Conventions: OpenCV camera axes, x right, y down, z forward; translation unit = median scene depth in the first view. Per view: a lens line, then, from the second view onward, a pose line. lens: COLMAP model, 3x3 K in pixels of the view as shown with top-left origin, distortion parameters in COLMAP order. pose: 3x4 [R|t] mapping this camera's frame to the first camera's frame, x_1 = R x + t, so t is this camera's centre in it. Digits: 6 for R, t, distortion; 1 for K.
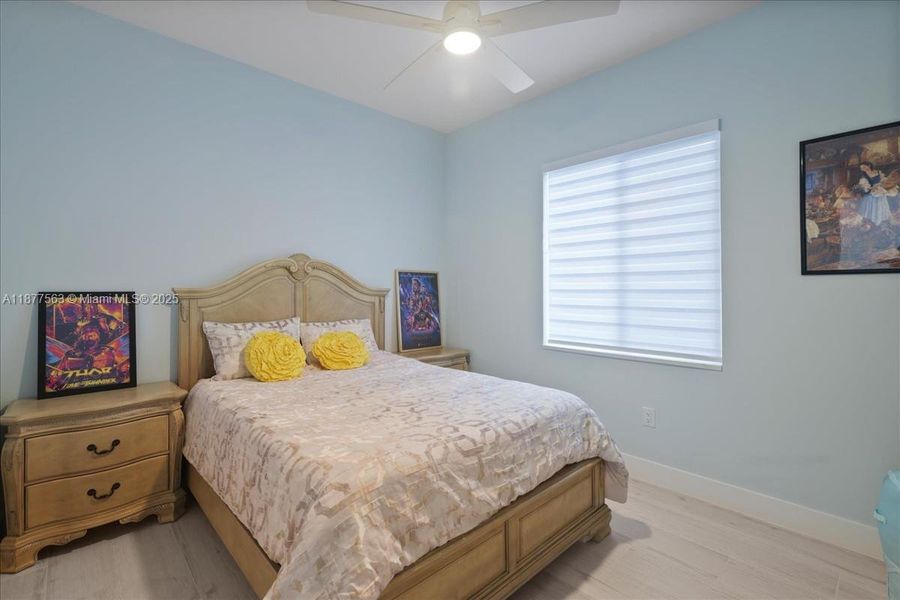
lens RADIAL K [[411.5, 0, 453.9], [0, 411.5, 295.3], [0, 0, 1]] dist [0.001542, -0.000203]
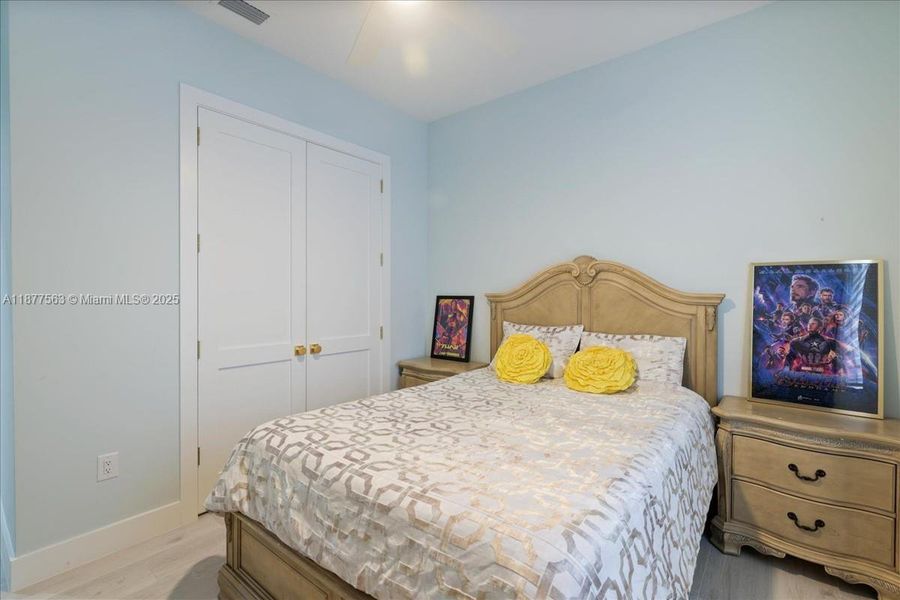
lens RADIAL K [[411.5, 0, 452.6], [0, 411.5, 296.9], [0, 0, 1]] dist [0.001542, -0.000203]
pose [[0.129670, 0.010757, -0.991499, 0.643323], [-0.014976, 0.999848, 0.008889, -0.017761], [0.991444, 0.013696, 0.129811, 0.768863]]
